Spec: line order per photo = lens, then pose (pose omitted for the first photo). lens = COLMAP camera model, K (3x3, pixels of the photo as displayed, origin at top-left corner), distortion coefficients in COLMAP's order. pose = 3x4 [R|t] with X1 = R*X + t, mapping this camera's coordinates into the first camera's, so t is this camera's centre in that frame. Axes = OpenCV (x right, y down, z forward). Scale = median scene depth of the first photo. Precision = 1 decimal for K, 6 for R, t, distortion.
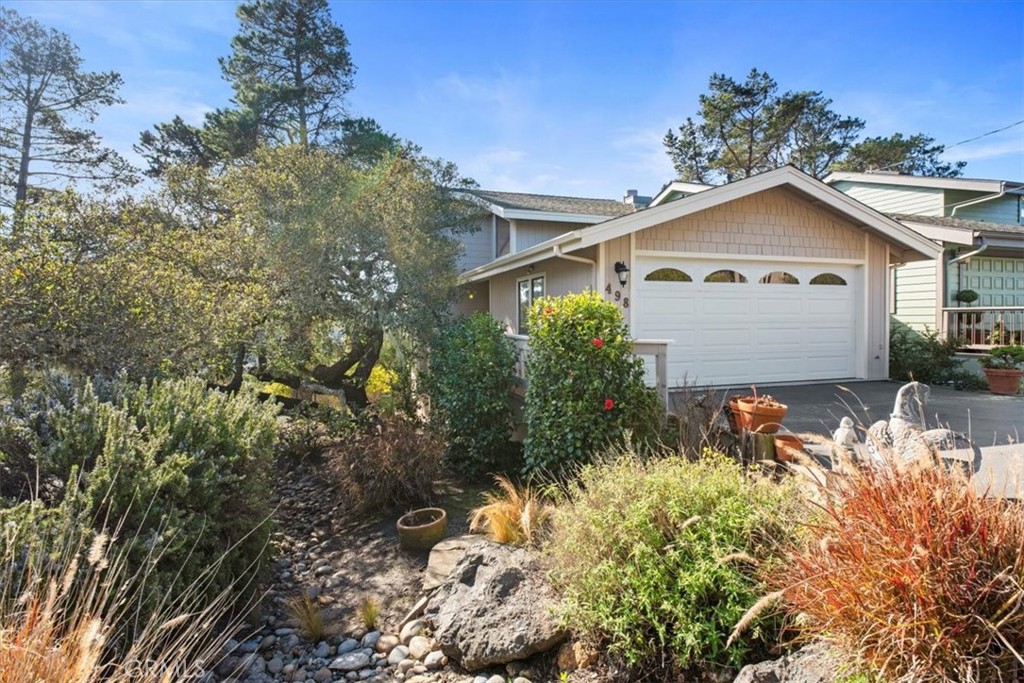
lens RADIAL K [[500.8, 0, 516.0], [0, 500.8, 316.4], [0, 0, 1]] dist [-0.000906, 0.002080]
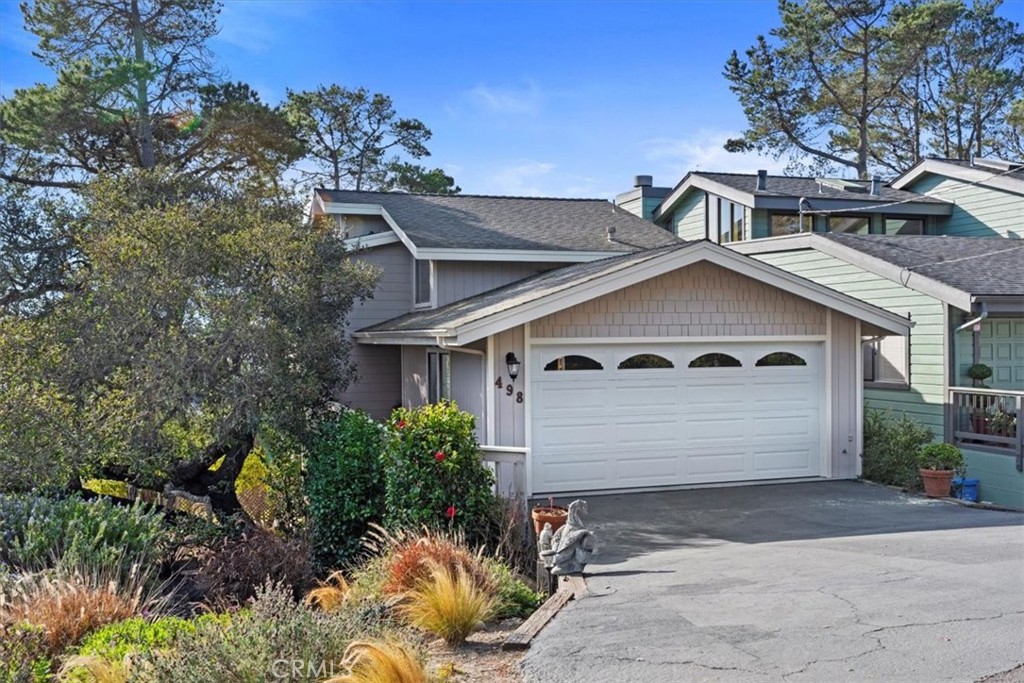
lens RADIAL K [[978.5, 0, 519.0], [0, 978.5, 322.2], [0, 0, 1]] dist [0.006917, 0.000000]
pose [[0.999861, -0.007079, -0.015077, 0.189210], [0.006968, 0.999948, -0.007415, -0.115002], [0.015129, 0.007309, 0.999859, -0.588182]]
